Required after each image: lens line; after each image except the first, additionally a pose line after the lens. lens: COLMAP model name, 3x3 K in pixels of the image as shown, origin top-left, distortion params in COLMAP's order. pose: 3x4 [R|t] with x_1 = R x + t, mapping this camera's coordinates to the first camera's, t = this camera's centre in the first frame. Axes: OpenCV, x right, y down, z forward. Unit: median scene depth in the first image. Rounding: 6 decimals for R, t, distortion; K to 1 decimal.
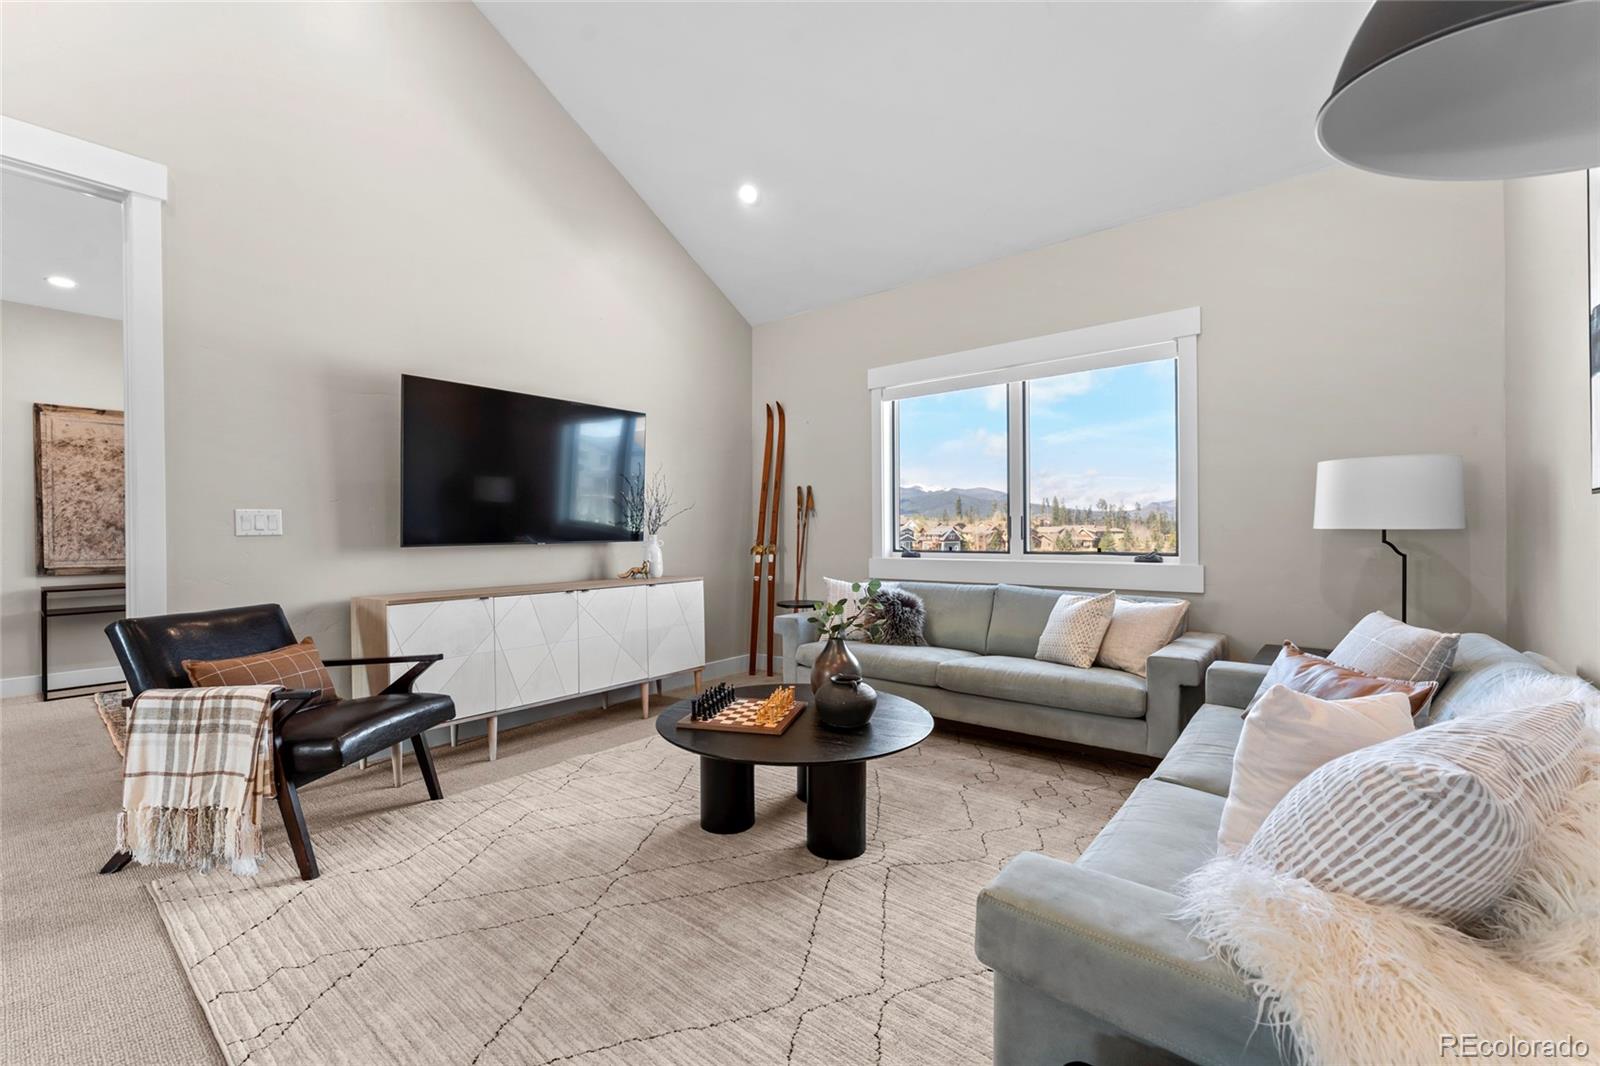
lens RADIAL K [[692.4, 0, 797.4], [0, 692.4, 535.7], [0, 0, 1]] dist [-0.001888, -0.000164]
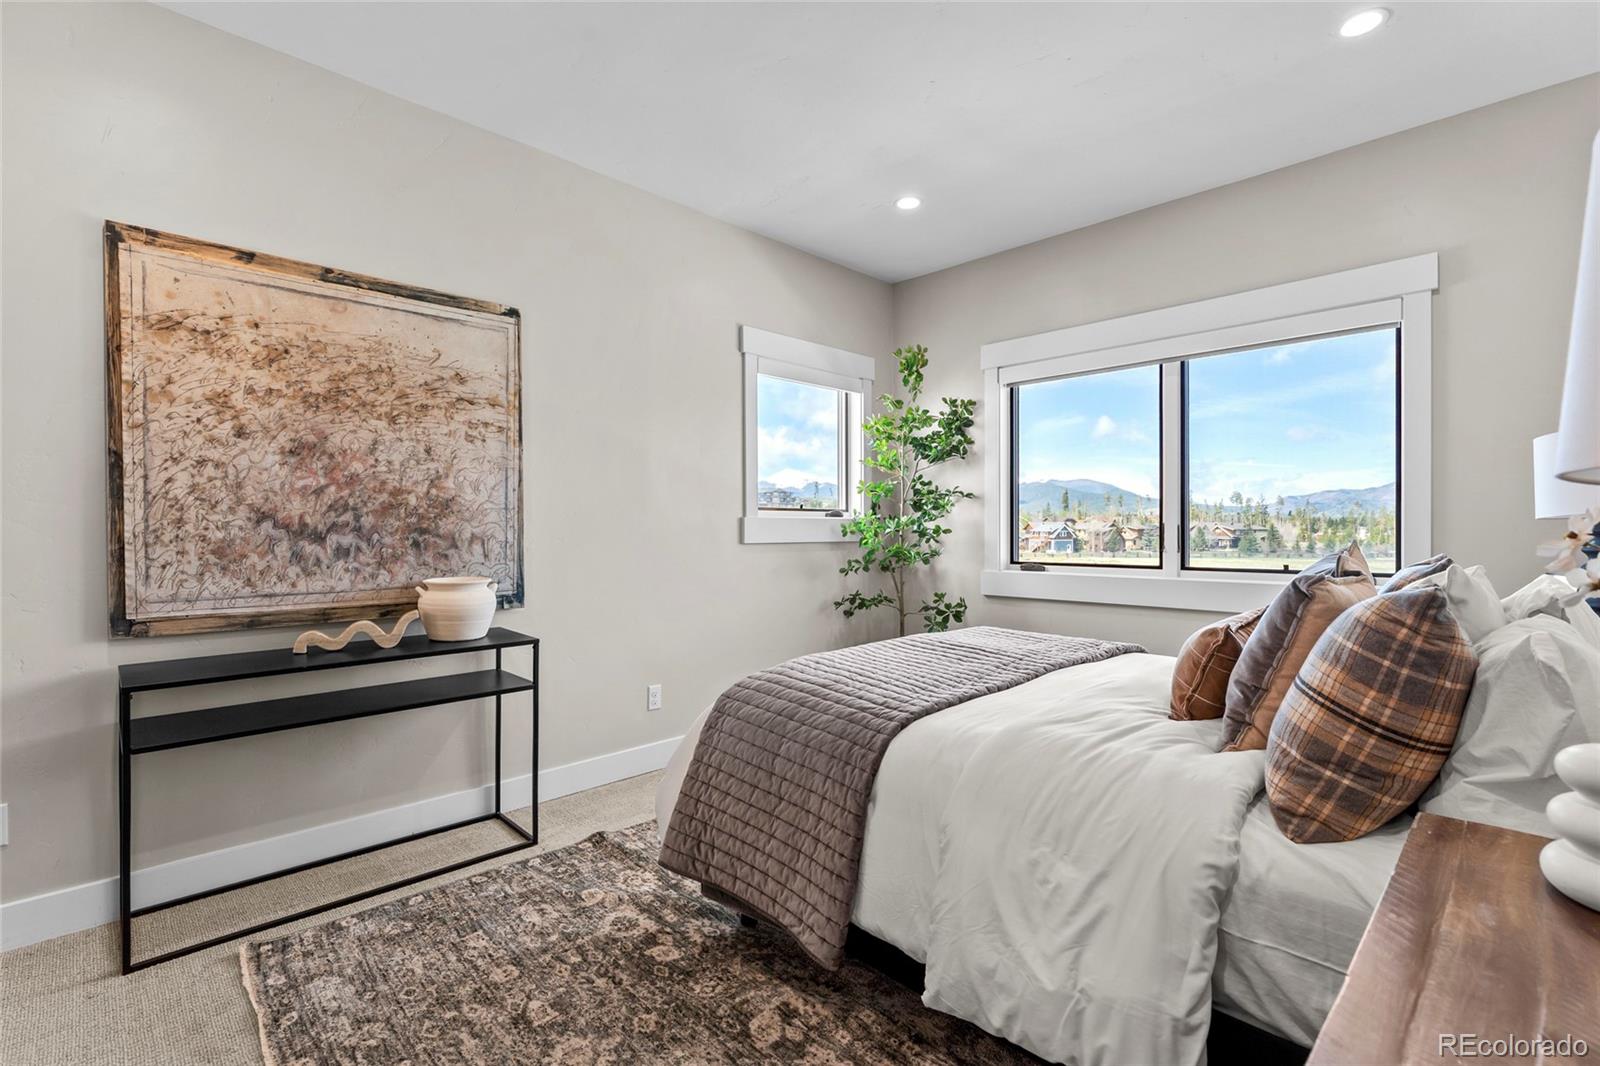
lens RADIAL K [[760.5, 0, 794.1], [0, 760.5, 531.4], [0, 0, 1]] dist [0.000096, 0.000180]
pose [[0.994583, 0.006857, -0.103717, -0.632524], [-0.006855, 0.999976, 0.000375, -0.009001], [0.103717, 0.000338, 0.994607, 0.576639]]
